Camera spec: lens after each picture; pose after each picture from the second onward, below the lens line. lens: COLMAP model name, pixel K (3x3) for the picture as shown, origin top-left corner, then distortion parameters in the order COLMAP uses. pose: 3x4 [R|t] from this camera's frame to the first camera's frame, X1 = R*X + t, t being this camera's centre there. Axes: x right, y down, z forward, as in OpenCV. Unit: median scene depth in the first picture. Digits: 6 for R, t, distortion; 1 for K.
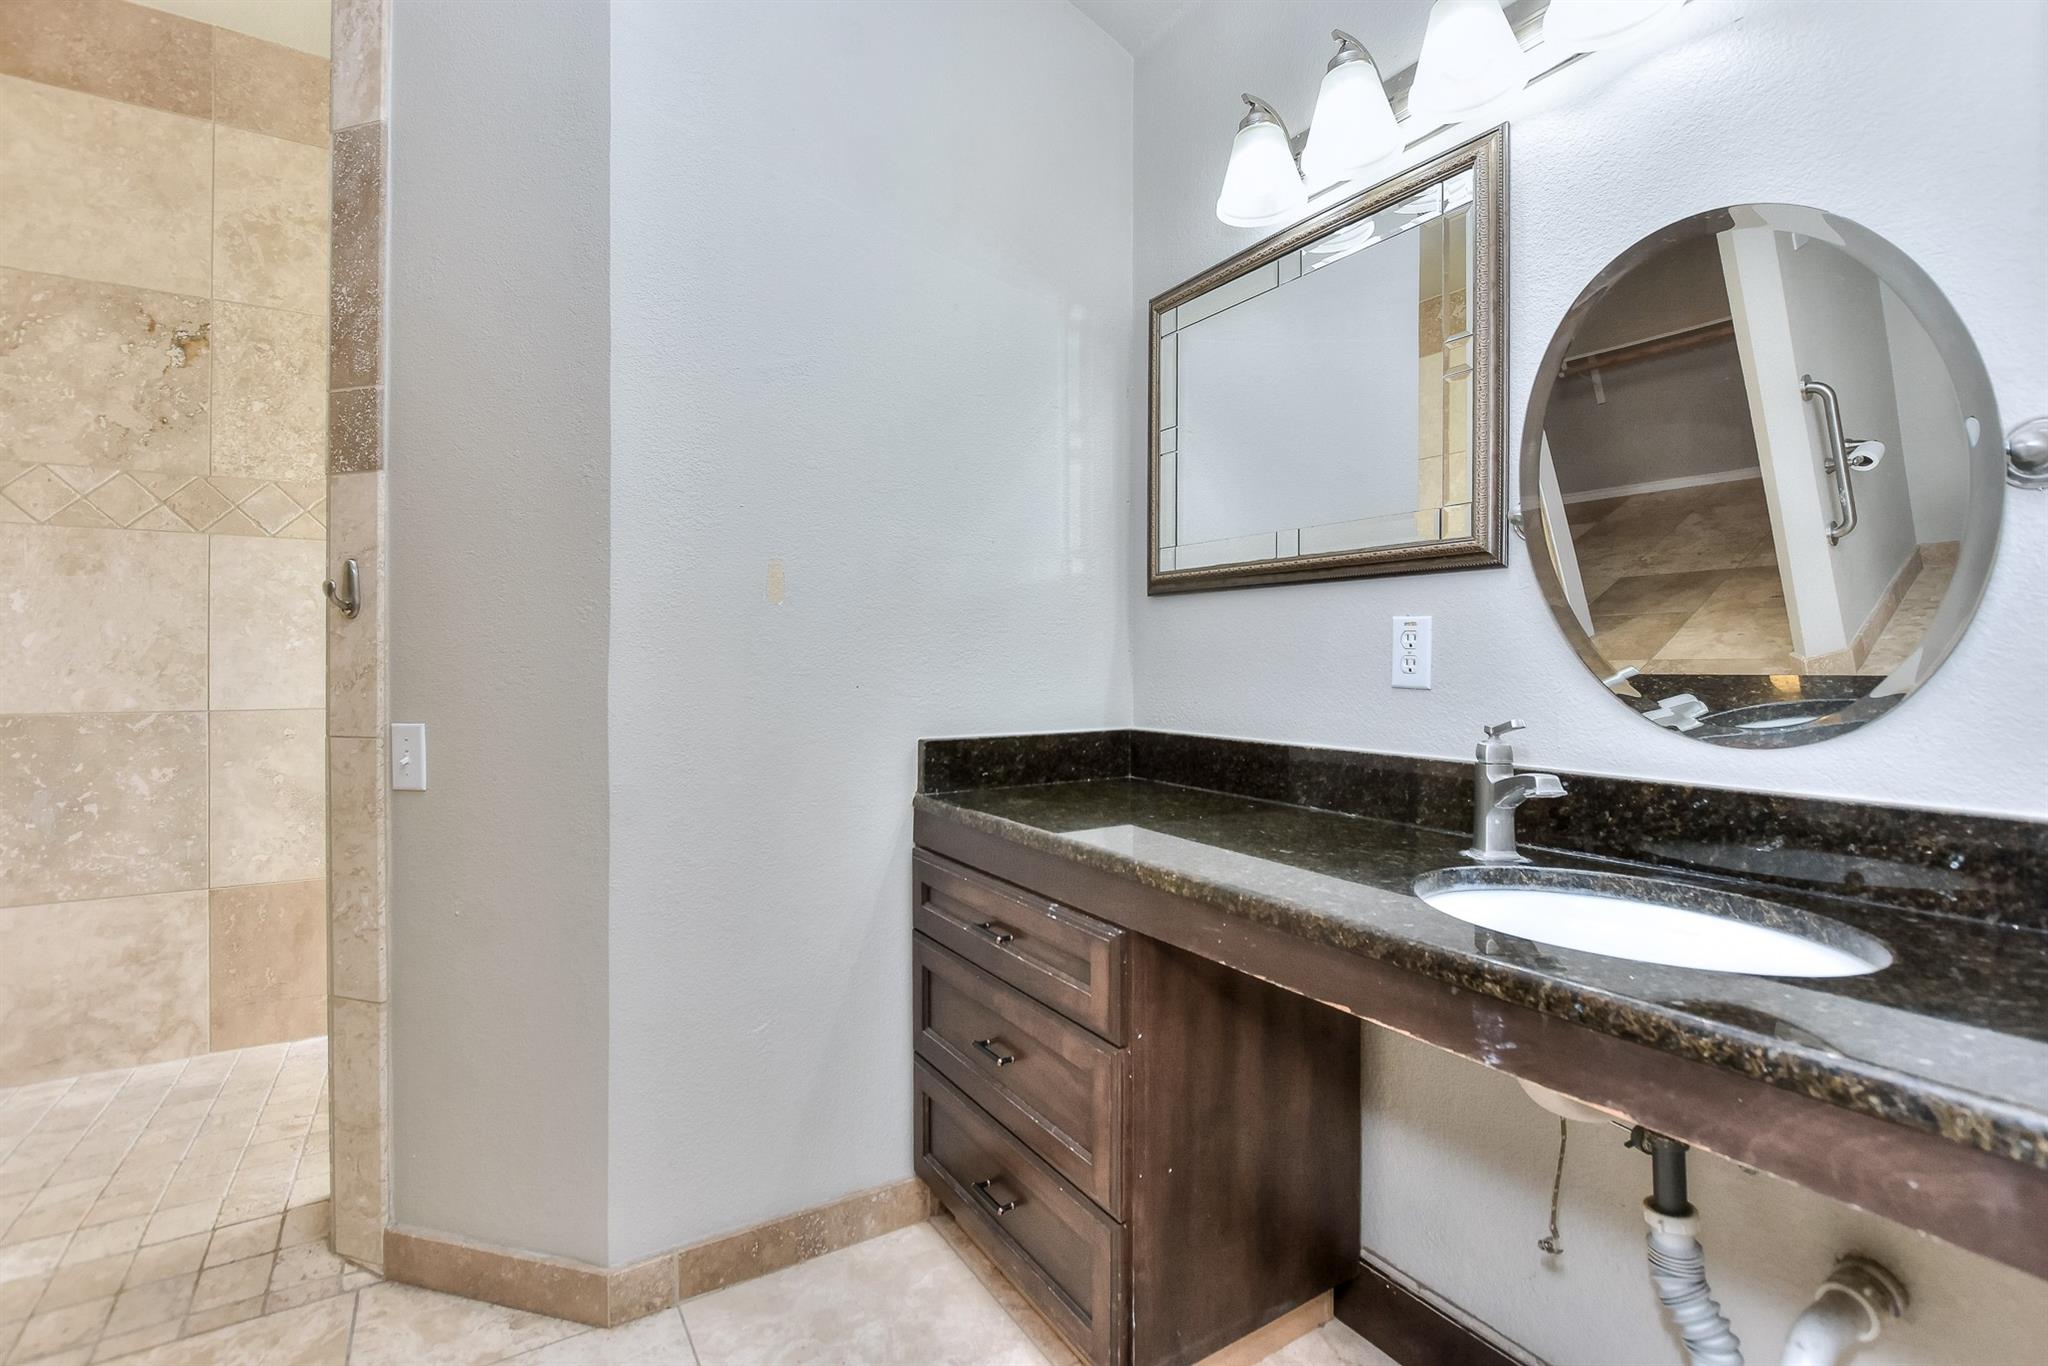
lens RADIAL K [[926.2, 0, 1018.4], [0, 926.2, 663.0], [0, 0, 1]] dist [-0.037763, 0.011193]
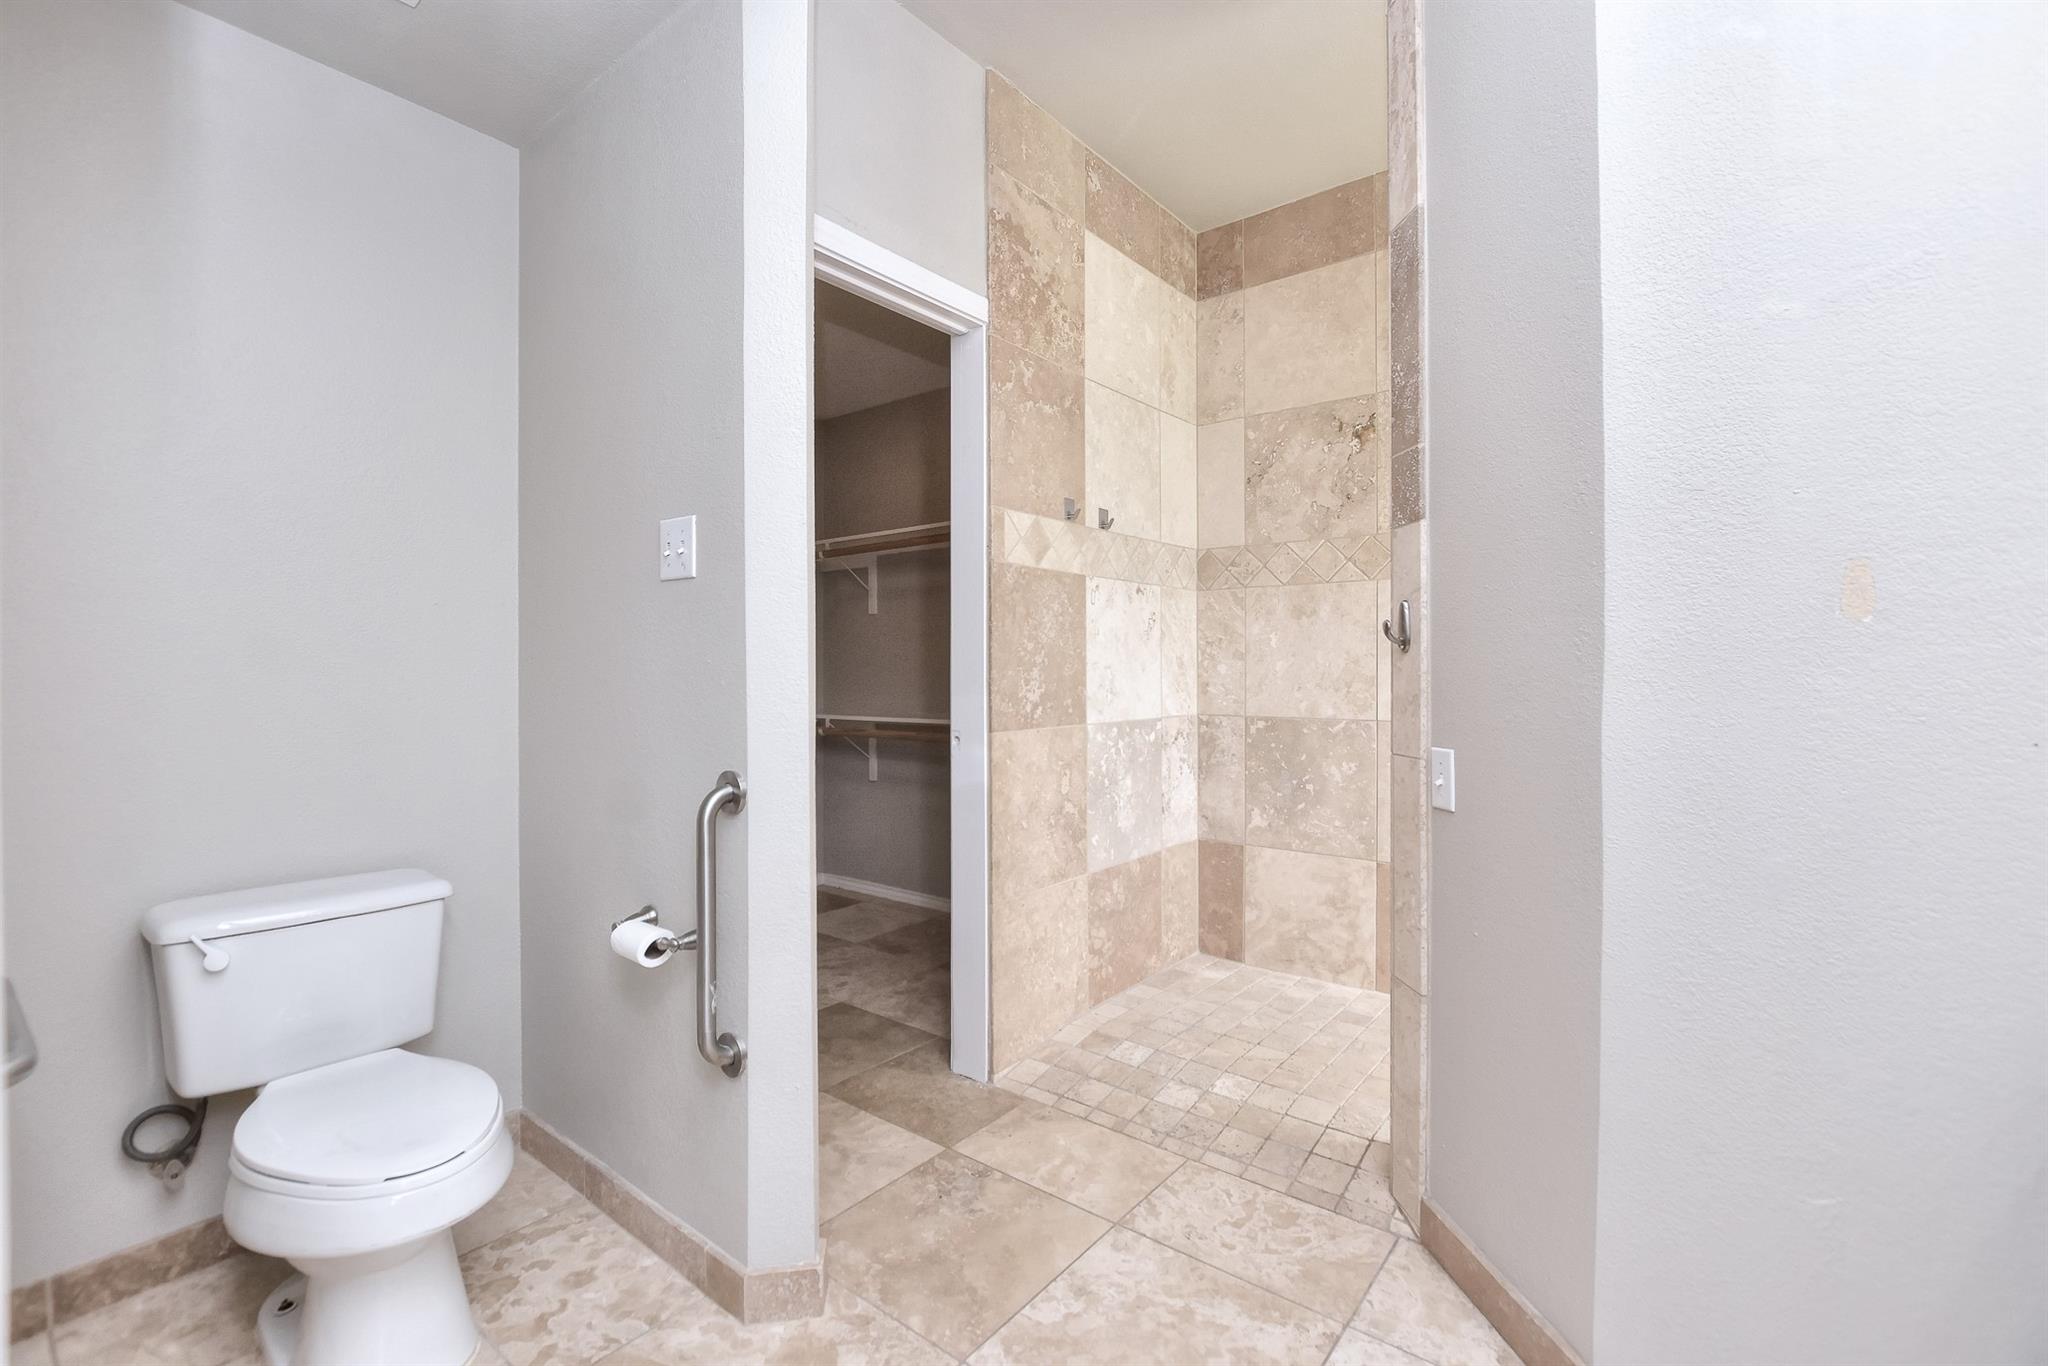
lens RADIAL K [[895.3, 0, 1015.2], [0, 895.3, 676.1], [0, 0, 1]] dist [-0.022133, 0.000488]
pose [[0.335830, 0.005177, -0.941908, 0.152007], [0.003610, 0.999970, 0.006783, -0.027363], [0.941916, -0.005678, 0.335802, 0.154255]]
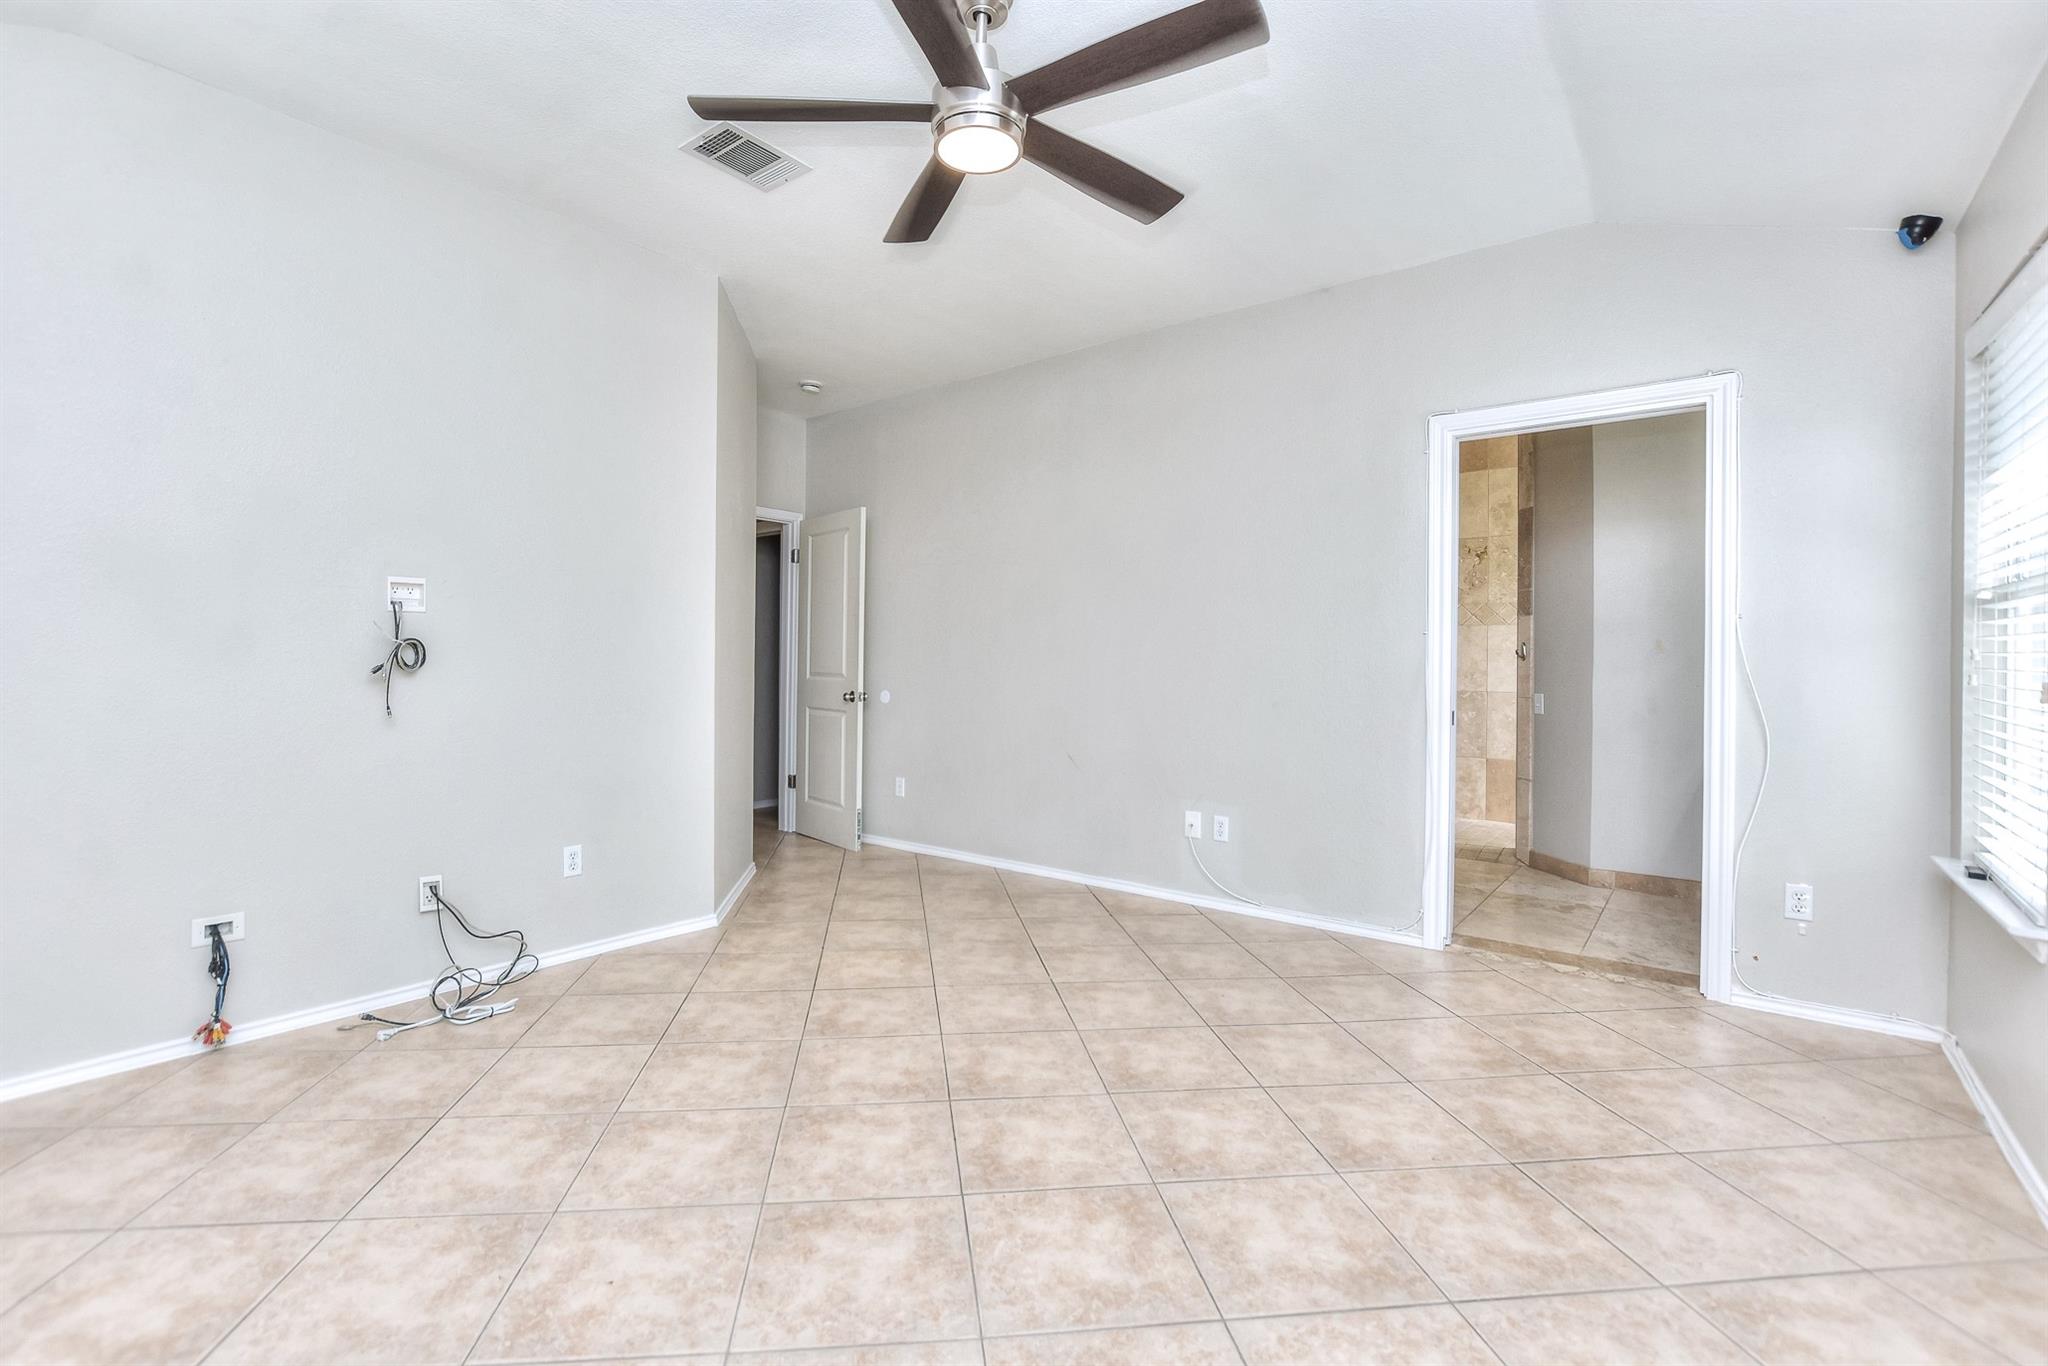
lens RADIAL K [[895.3, 0, 1015.2], [0, 895.3, 676.1], [0, 0, 1]] dist [-0.022133, 0.000488]
pose [[0.341848, 0.007395, -0.939726, 1.566438], [-0.004057, 0.999971, 0.006394, -0.005001], [0.939746, 0.001626, 0.341868, -1.723155]]
